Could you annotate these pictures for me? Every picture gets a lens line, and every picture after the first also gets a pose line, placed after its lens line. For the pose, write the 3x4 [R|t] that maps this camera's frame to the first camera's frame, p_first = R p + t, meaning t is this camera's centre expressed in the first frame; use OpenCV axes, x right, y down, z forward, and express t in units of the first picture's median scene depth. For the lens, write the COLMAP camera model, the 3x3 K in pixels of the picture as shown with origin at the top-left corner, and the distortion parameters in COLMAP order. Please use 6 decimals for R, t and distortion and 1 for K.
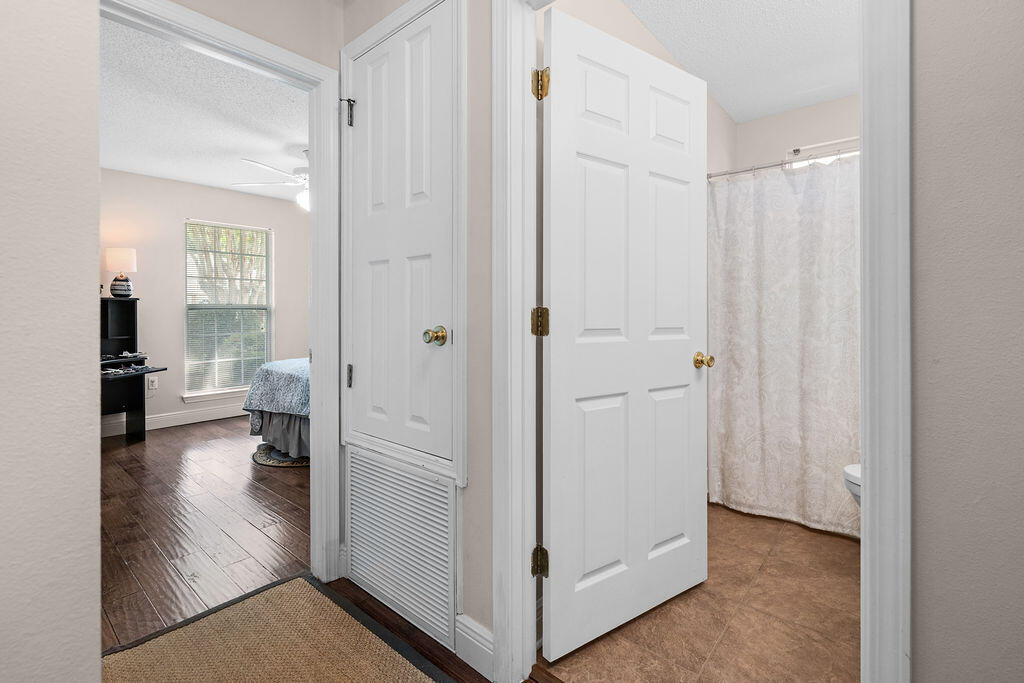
lens RADIAL K [[464.6, 0, 509.7], [0, 464.6, 319.4], [0, 0, 1]] dist [-0.000555, -0.000304]
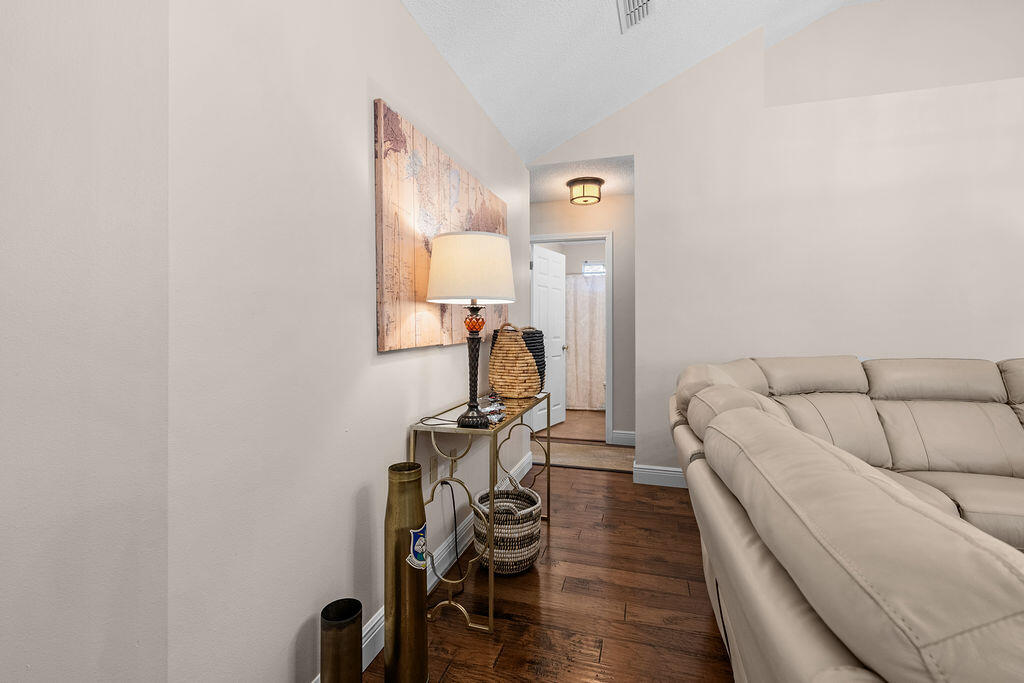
lens RADIAL K [[464.6, 0, 511.2], [0, 464.6, 336.1], [0, 0, 1]] dist [-0.000555, -0.000304]
pose [[0.911939, -0.002506, 0.410318, -0.875619], [0.000165, 0.999984, 0.005740, -0.003291], [-0.410325, -0.005167, 0.911924, -1.242652]]
